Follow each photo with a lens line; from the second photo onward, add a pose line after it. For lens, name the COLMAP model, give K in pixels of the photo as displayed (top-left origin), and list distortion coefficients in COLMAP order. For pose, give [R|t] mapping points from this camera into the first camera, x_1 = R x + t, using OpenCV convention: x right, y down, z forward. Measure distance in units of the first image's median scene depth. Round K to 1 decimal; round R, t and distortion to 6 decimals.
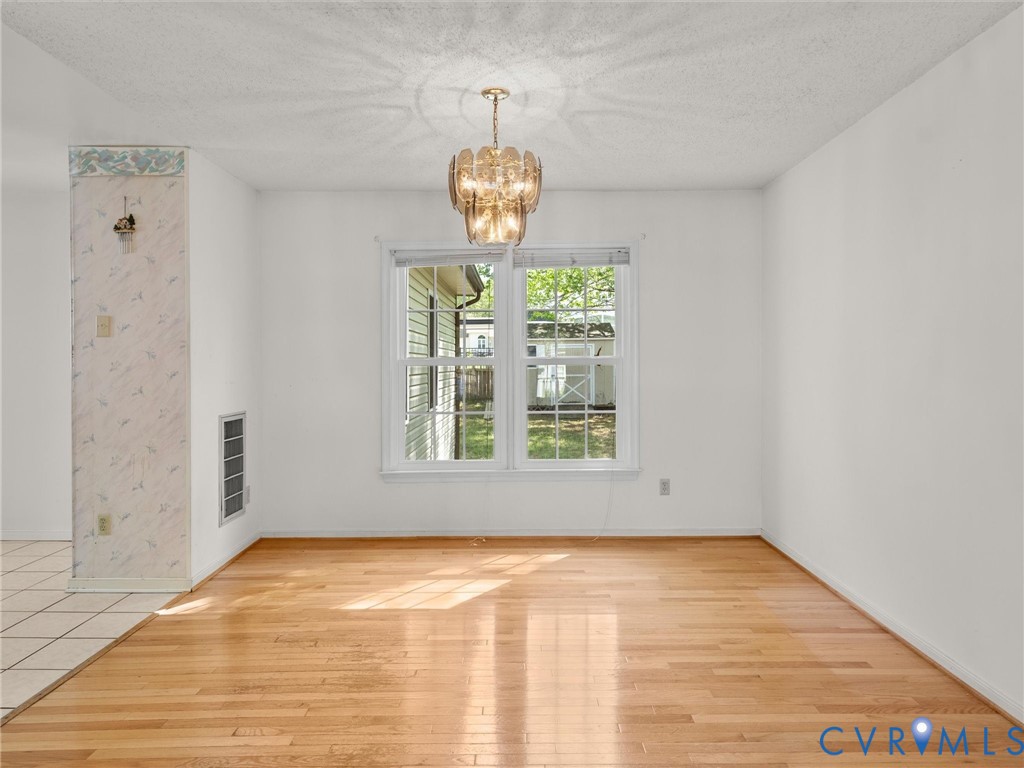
lens RADIAL K [[631.5, 0, 513.8], [0, 631.5, 368.7], [0, 0, 1]] dist [0.002264, 0.000803]
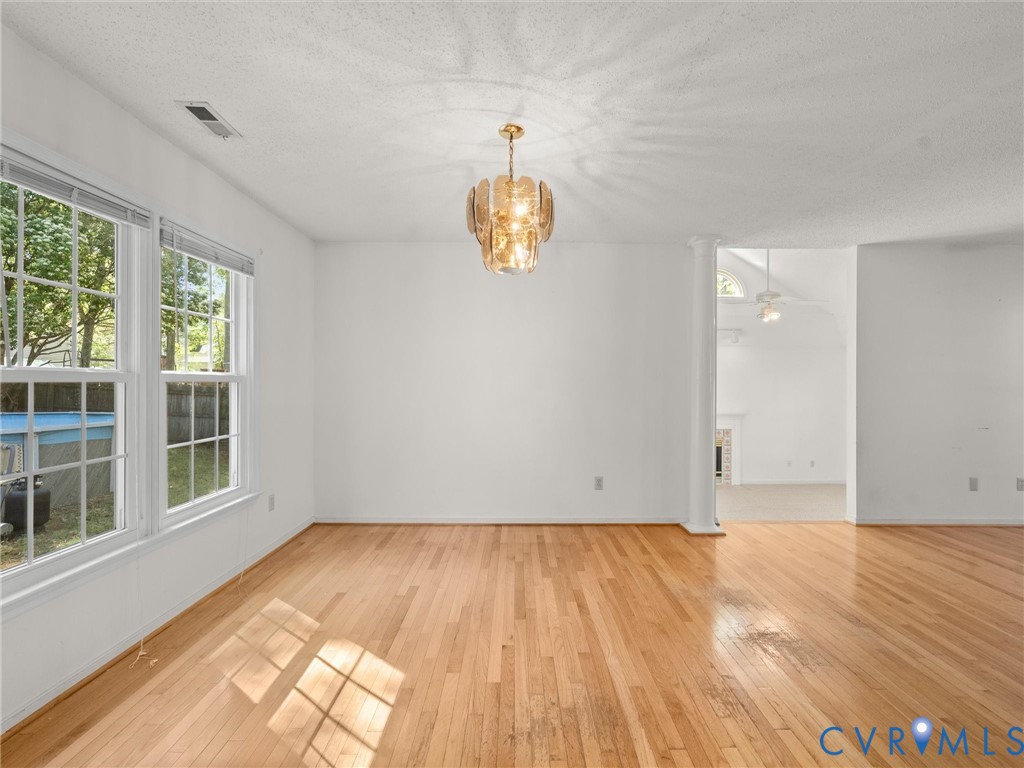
lens RADIAL K [[457.1, 0, 512.0], [0, 457.1, 384.0], [0, 0, 1]] dist [-0.000778, 0.000451]
pose [[0.027367, 0.002808, 0.999622, -0.832302], [0.006089, 0.999977, -0.002976, 0.000578], [-0.999607, 0.006168, 0.027350, 1.003903]]
